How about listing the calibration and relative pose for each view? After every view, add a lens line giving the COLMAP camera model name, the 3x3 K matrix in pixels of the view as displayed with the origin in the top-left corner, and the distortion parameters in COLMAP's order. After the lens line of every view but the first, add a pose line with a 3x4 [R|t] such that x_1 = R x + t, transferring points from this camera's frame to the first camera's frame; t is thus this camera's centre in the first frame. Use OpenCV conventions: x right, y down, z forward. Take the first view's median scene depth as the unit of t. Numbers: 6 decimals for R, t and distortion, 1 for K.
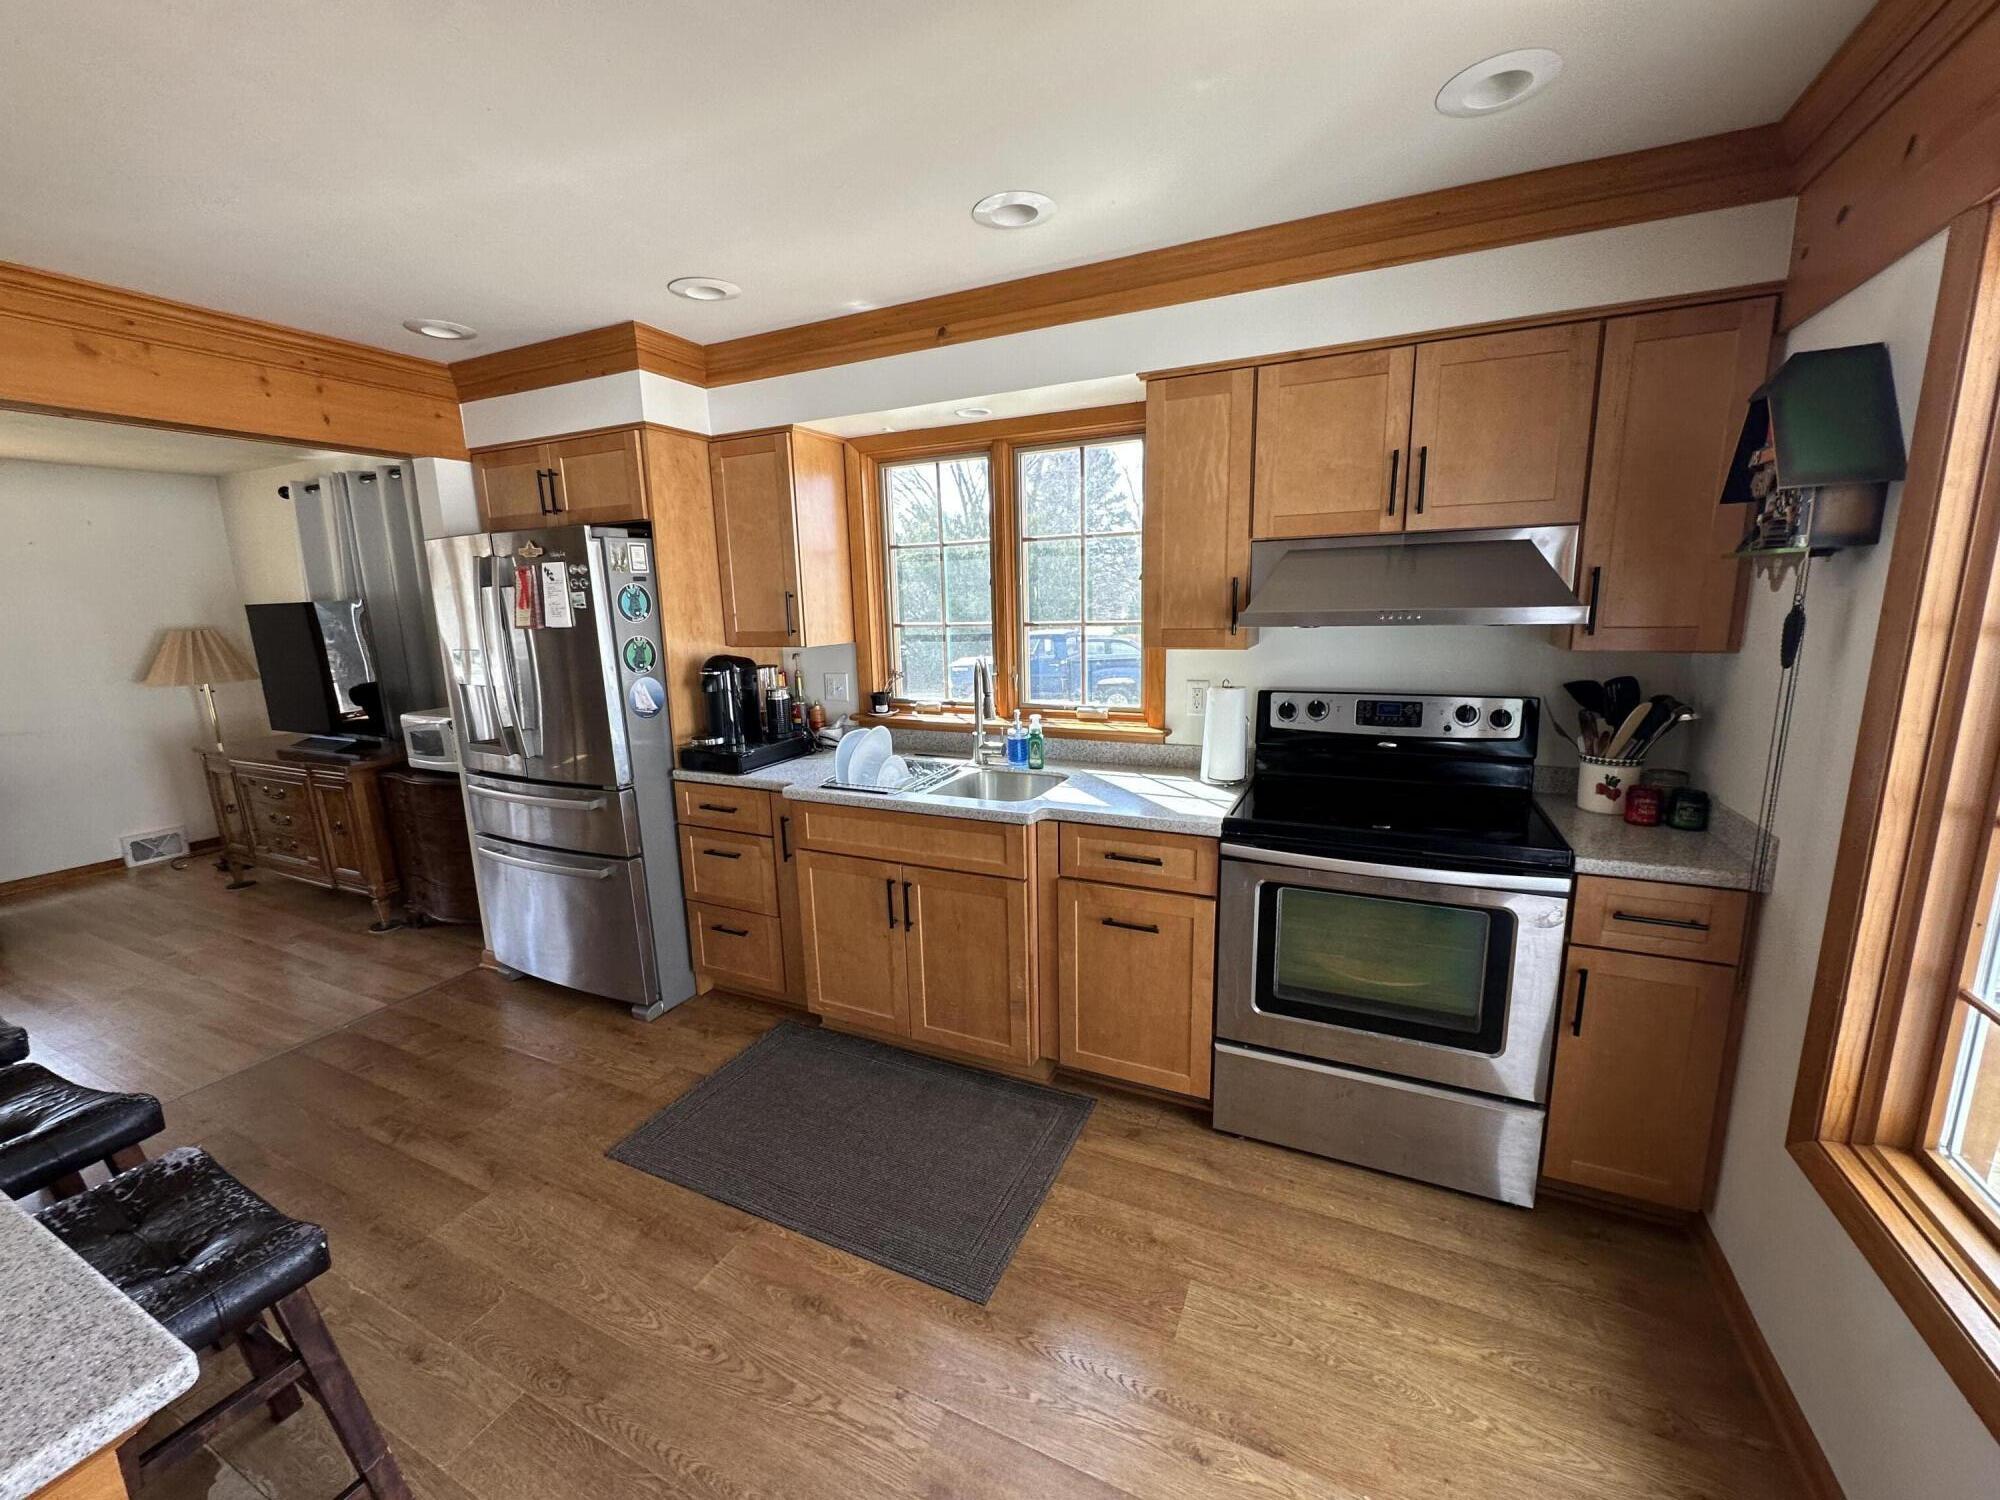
lens RADIAL K [[796.2, 0, 1000.0], [0, 796.2, 750.0], [0, 0, 1]] dist [-0.012816, 0.000051]
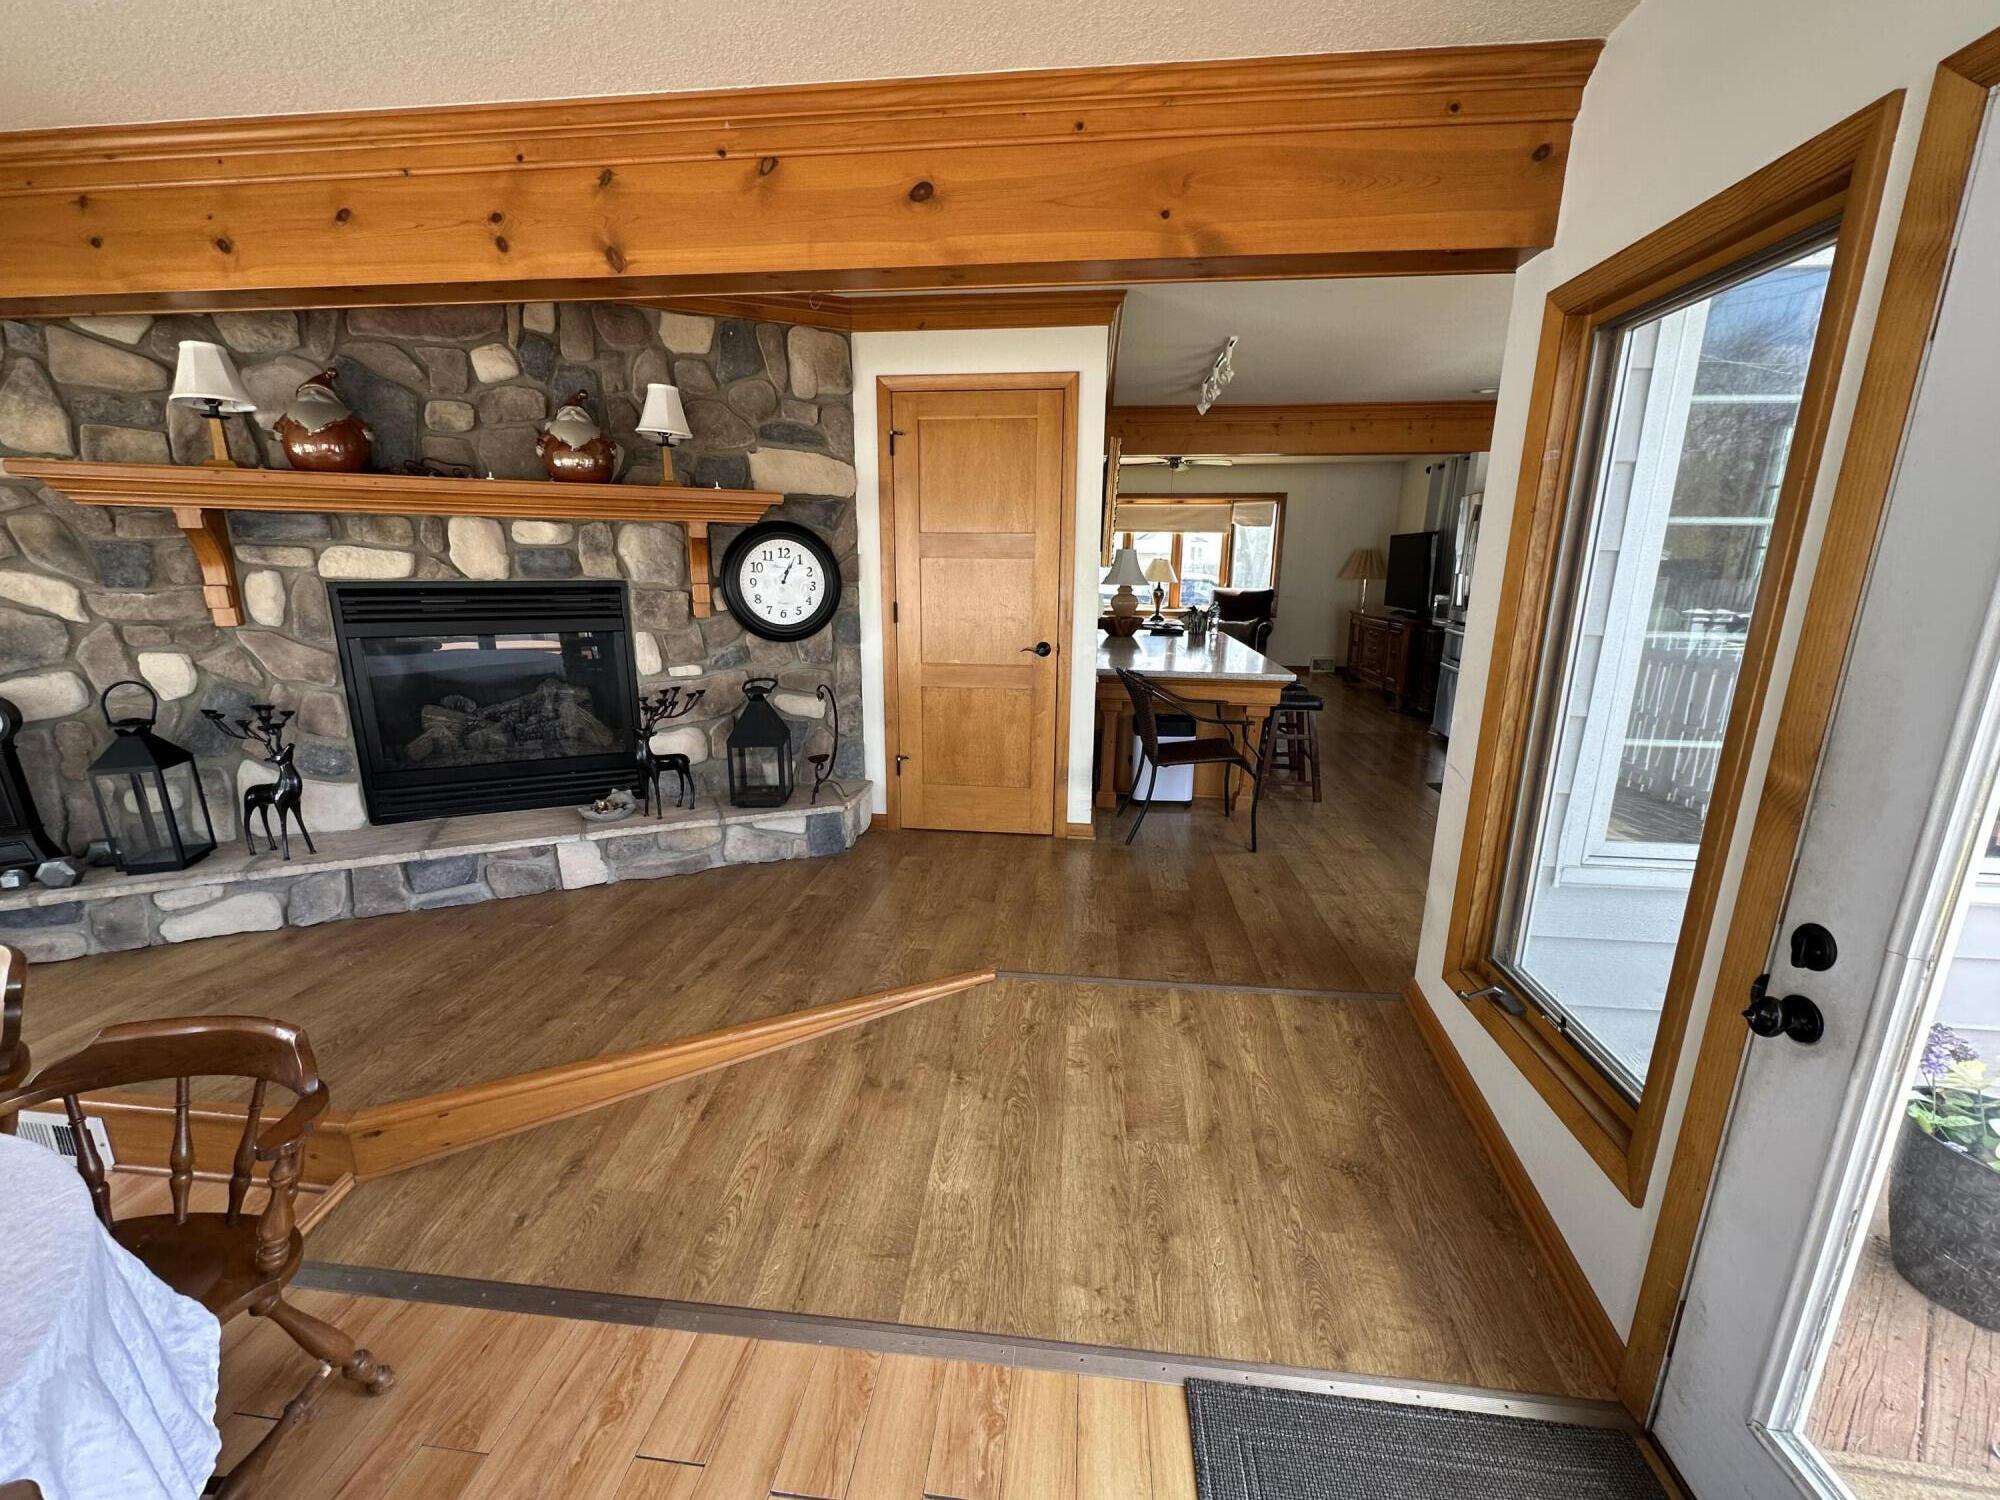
lens RADIAL K [[796.2, 0, 1000.0], [0, 796.2, 750.0], [0, 0, 1]] dist [-0.012816, 0.000051]
pose [[0.323218, 0.250518, -0.912563, 0.555418], [-0.195755, 0.961166, 0.194527, 0.117023], [0.925856, 0.115764, 0.359706, -0.451766]]
